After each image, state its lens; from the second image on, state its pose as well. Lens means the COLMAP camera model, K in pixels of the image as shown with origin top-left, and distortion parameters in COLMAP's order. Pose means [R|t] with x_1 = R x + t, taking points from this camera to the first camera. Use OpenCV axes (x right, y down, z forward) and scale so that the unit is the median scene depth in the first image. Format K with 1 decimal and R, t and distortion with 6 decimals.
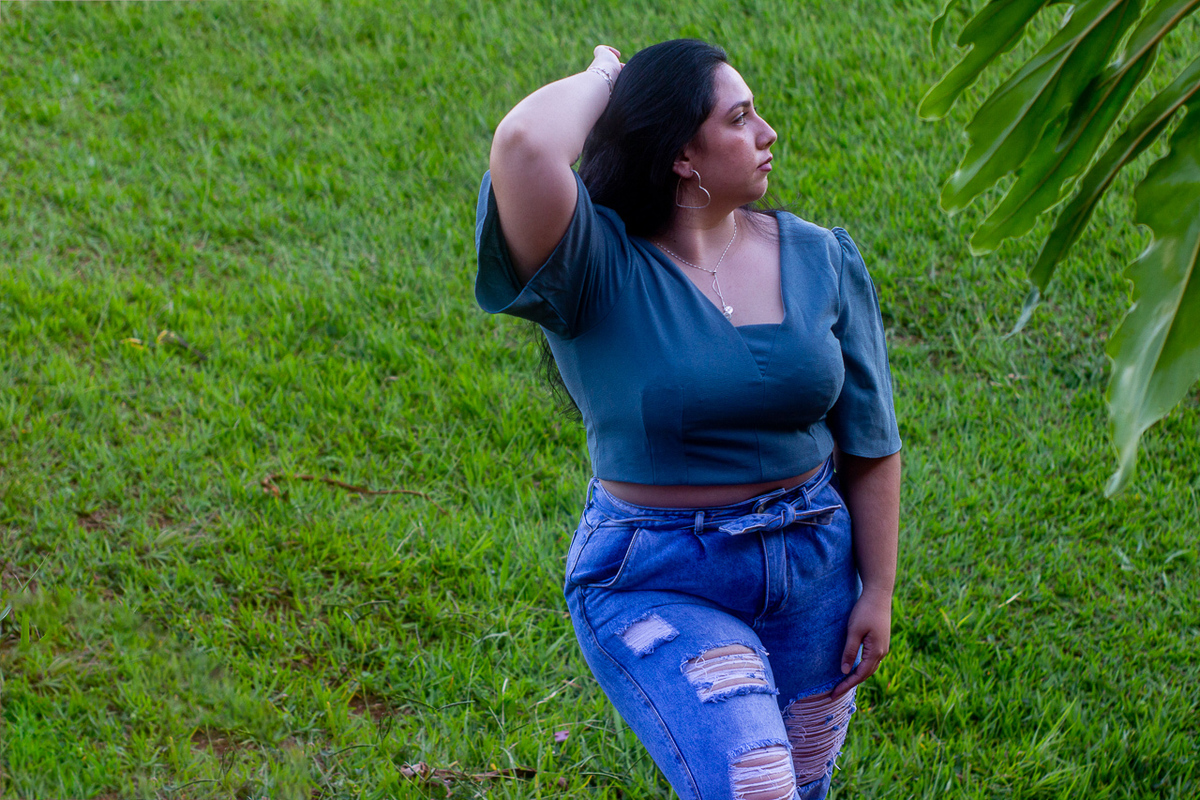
lens RADIAL K [[2790.5, 0, 599.6], [0, 2790.5, 394.5], [0, 0, 1]] dist [-0.076451, 0.000000]
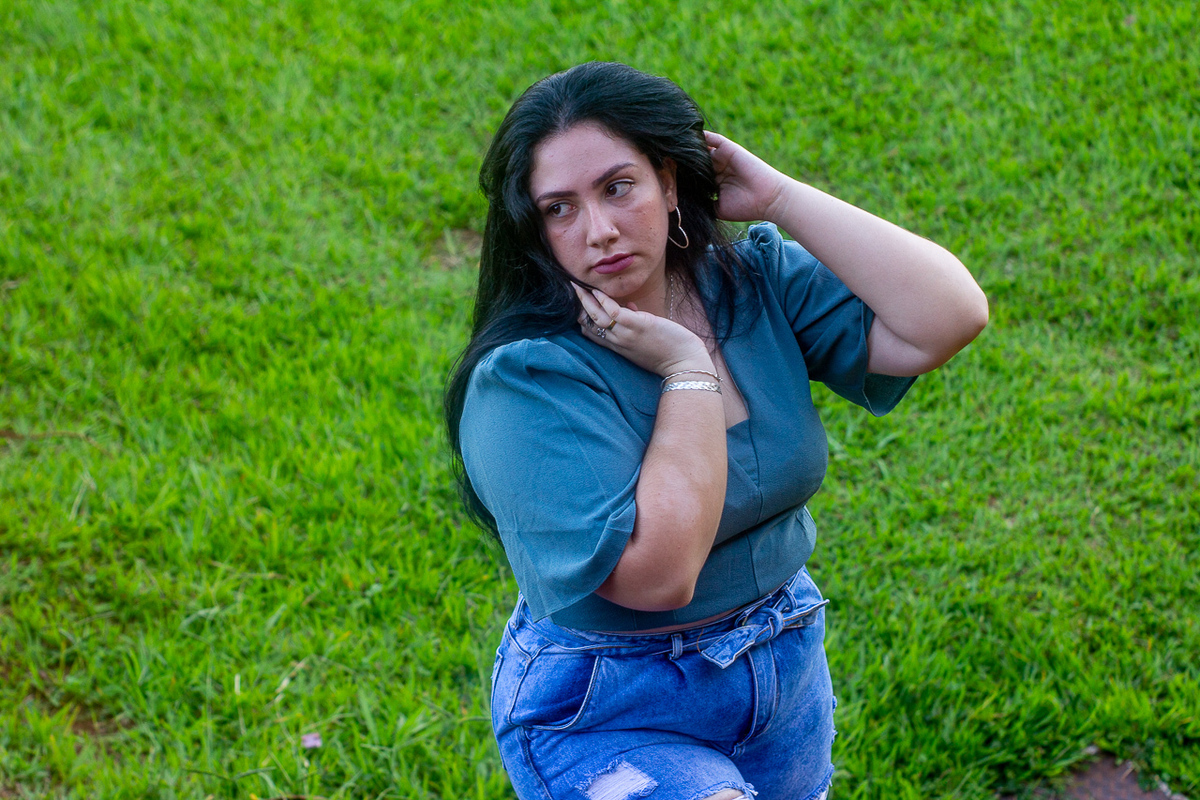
lens RADIAL K [[2790.5, 0, 596.7], [0, 2790.5, 408.3], [0, 0, 1]] dist [-0.076451, 0.000000]
pose [[0.979603, -0.061688, 0.191240, -0.072626], [0.042671, 0.993868, 0.102012, -0.055991], [-0.196361, -0.091771, 0.976228, 0.114580]]
